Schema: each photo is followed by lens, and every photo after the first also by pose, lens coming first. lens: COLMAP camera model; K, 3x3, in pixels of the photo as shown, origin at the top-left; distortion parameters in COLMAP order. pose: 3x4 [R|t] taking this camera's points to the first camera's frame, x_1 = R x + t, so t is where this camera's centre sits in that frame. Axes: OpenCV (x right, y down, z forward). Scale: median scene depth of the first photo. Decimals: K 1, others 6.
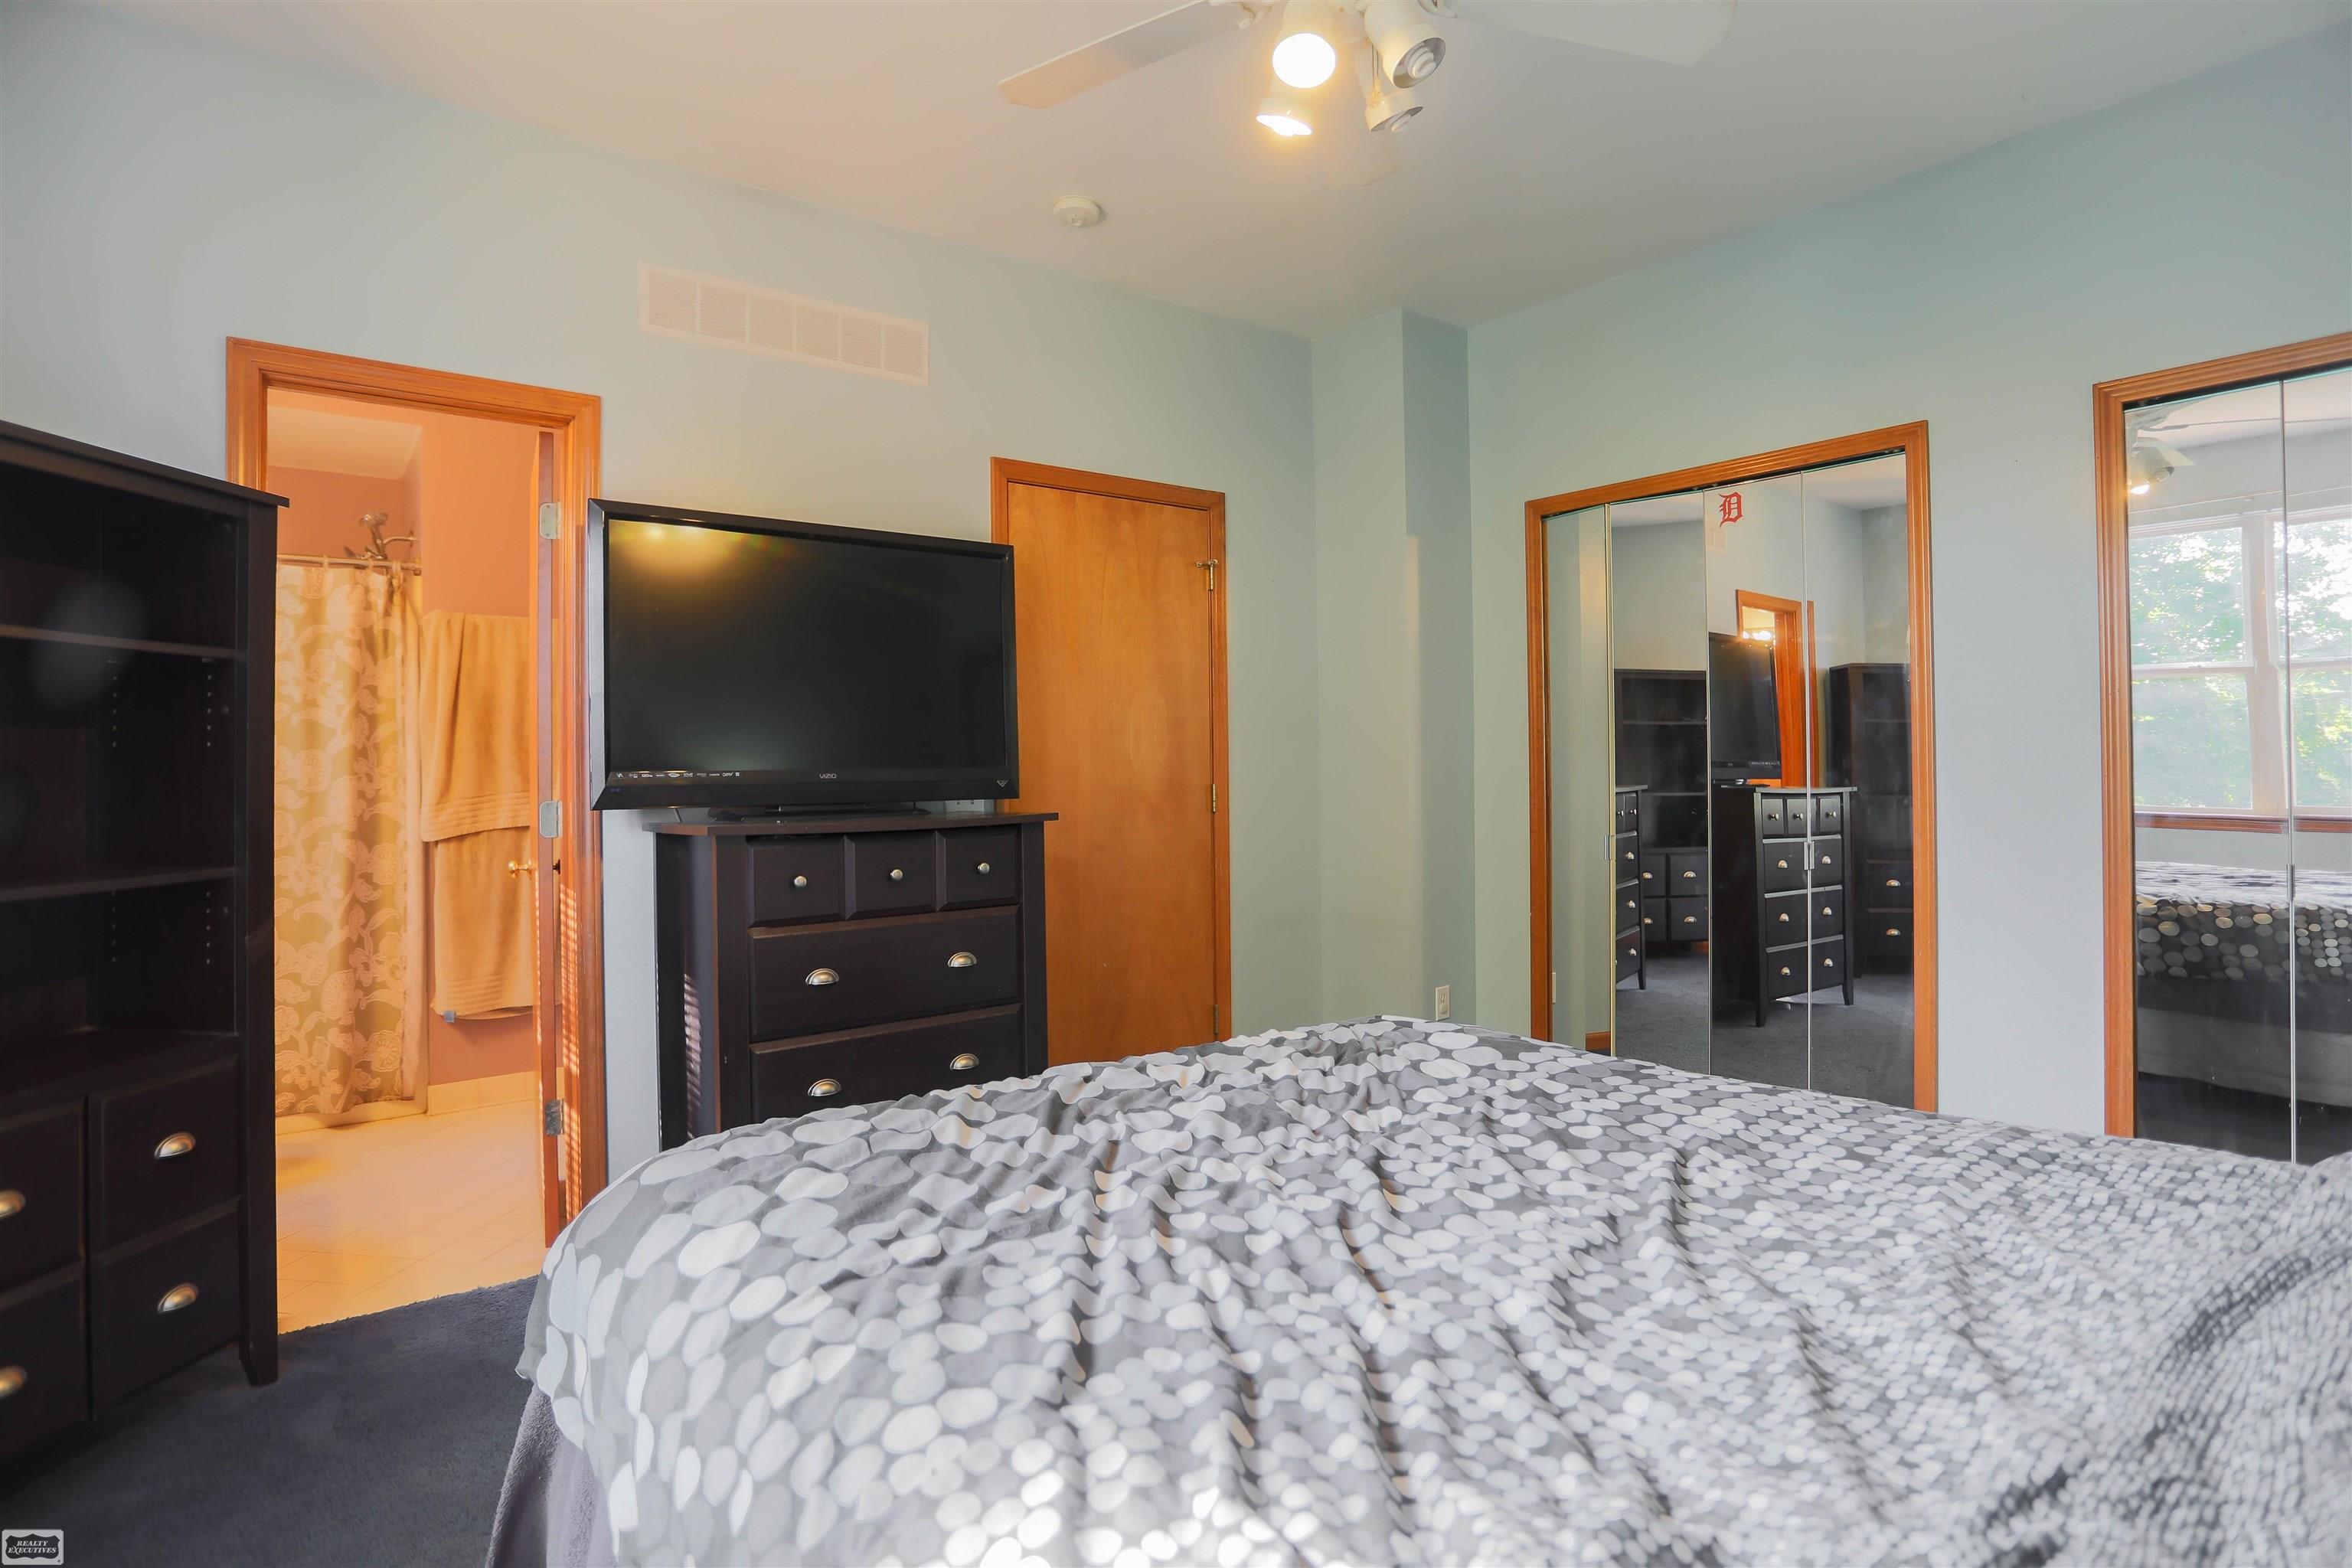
lens RADIAL K [[1217.6, 0, 1192.4], [0, 1217.6, 763.5], [0, 0, 1]] dist [-0.080961, 0.043553]
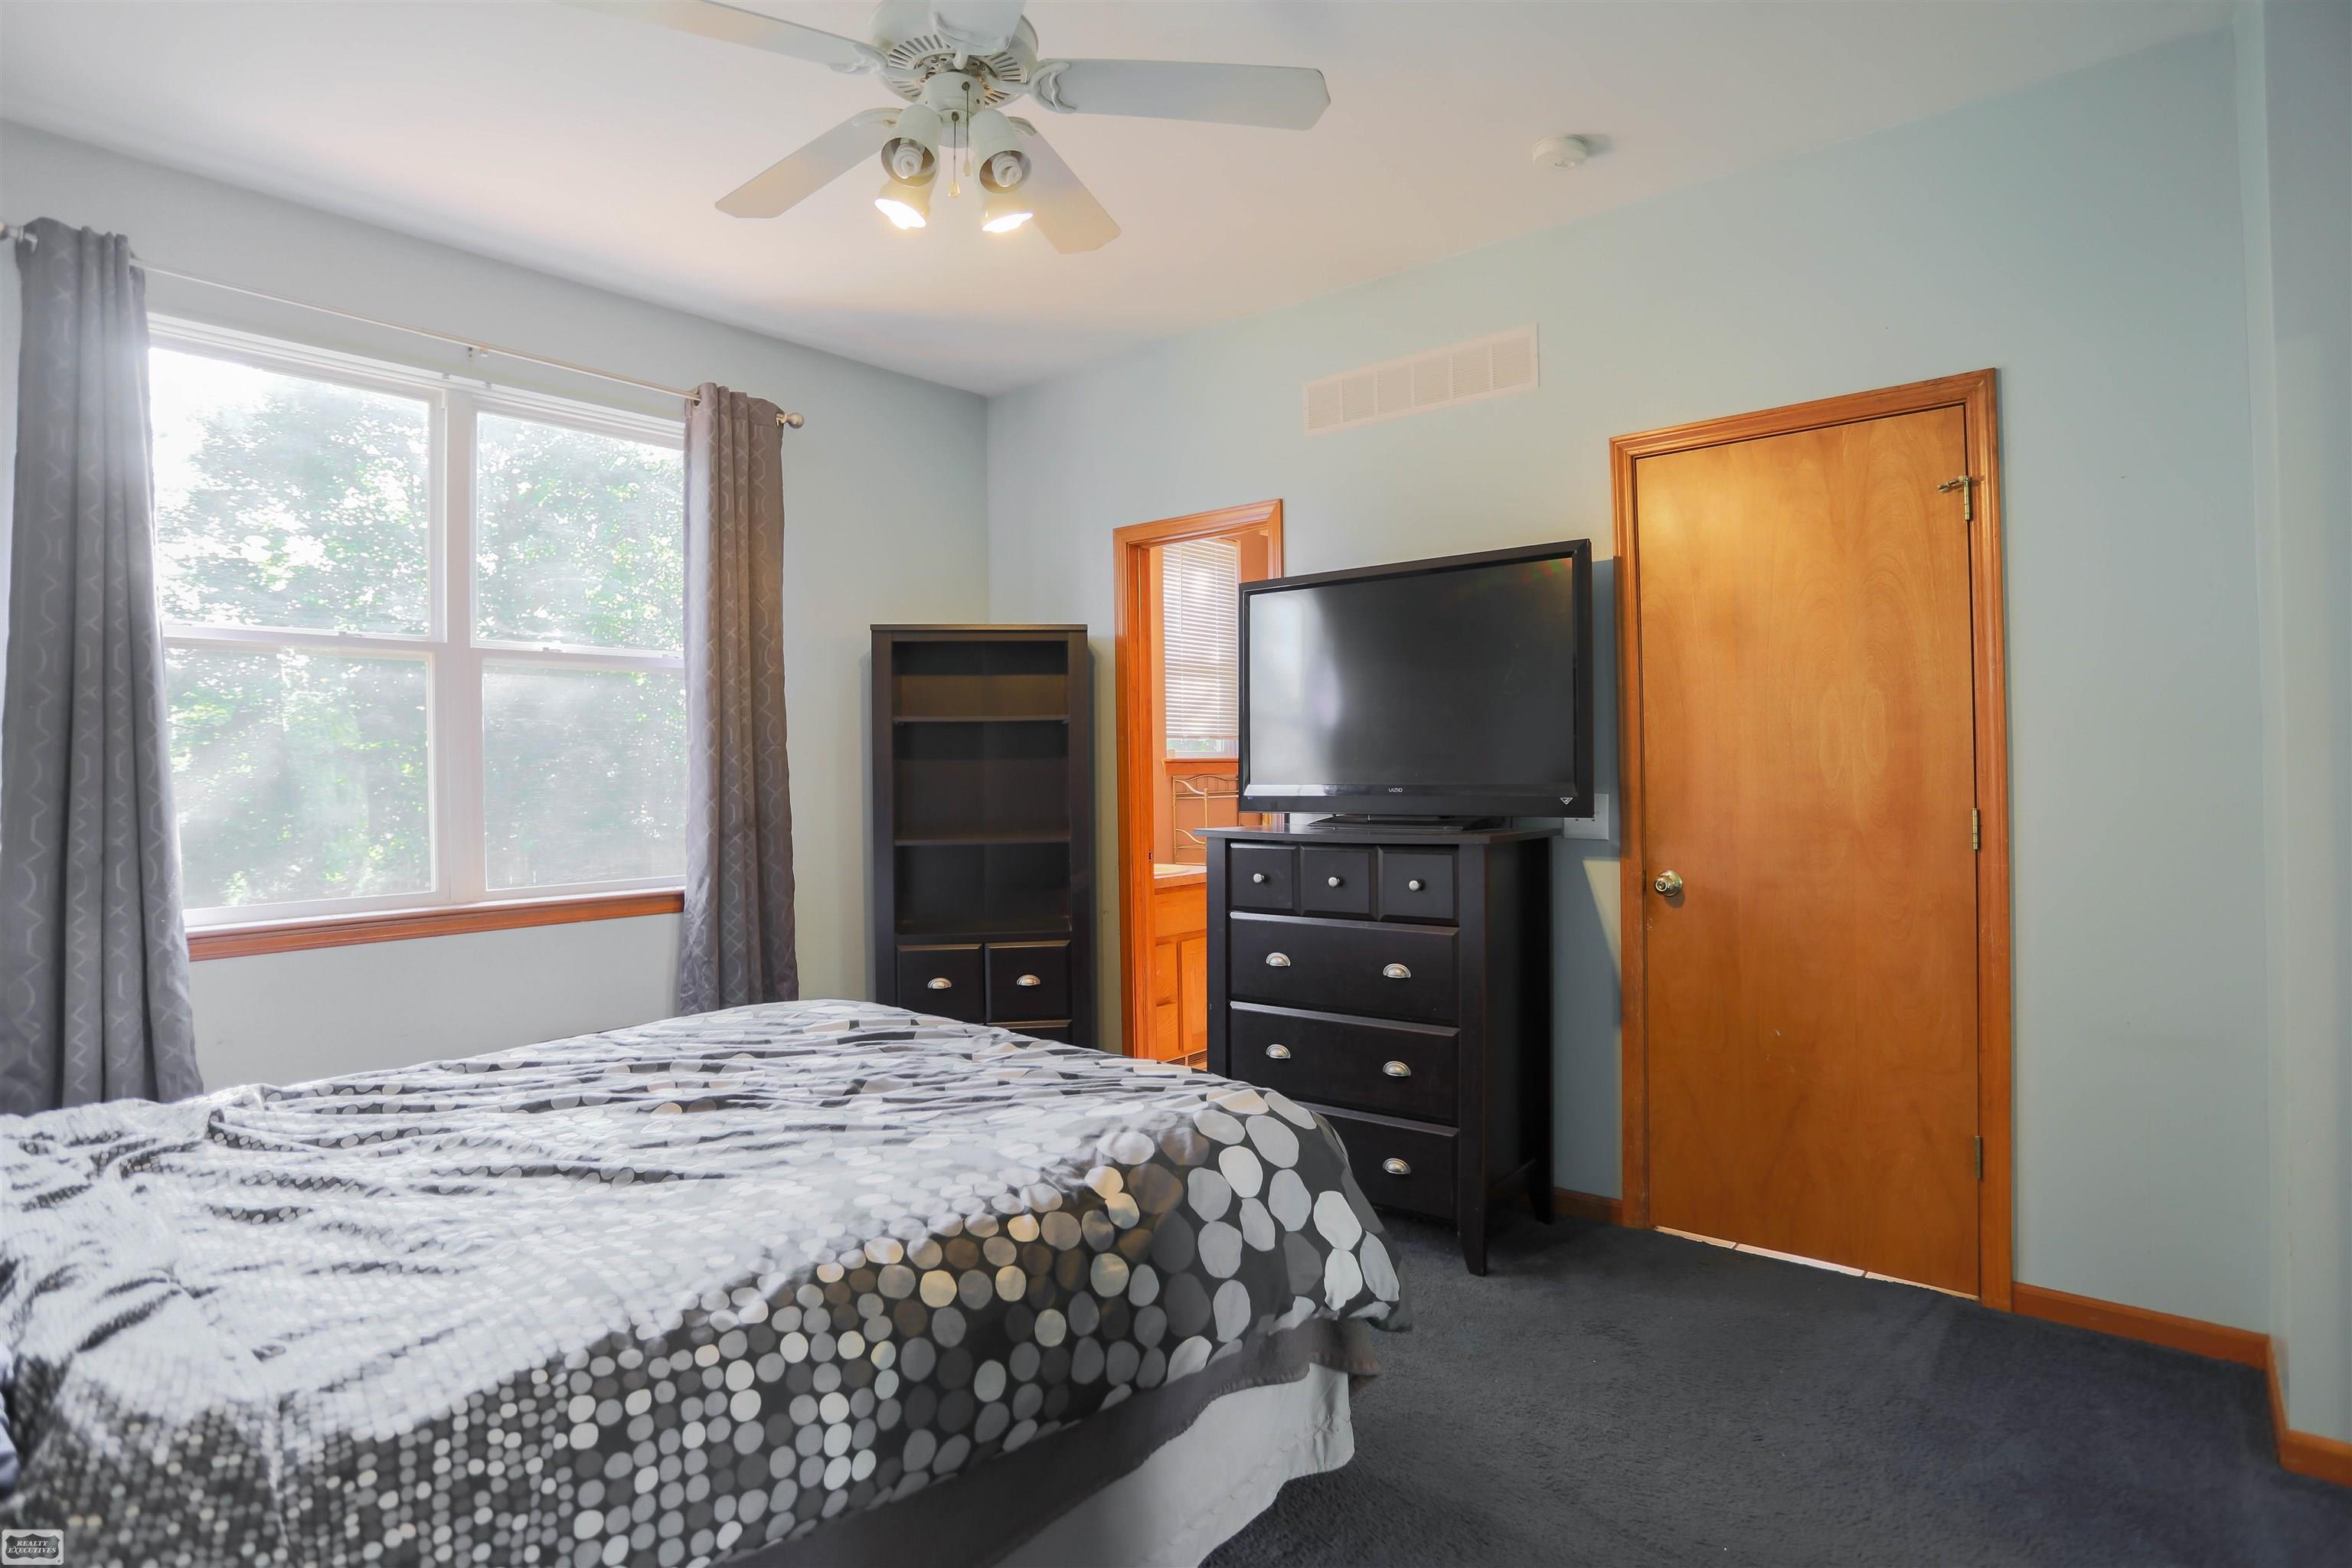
lens RADIAL K [[1217.6, 0, 1192.4], [0, 1217.6, 763.5], [0, 0, 1]] dist [-0.080961, 0.043553]
pose [[0.233134, -0.007968, -0.972412, 0.576295], [0.007671, 0.999950, -0.006355, -0.006846], [0.972414, -0.005978, 0.233183, 0.443849]]
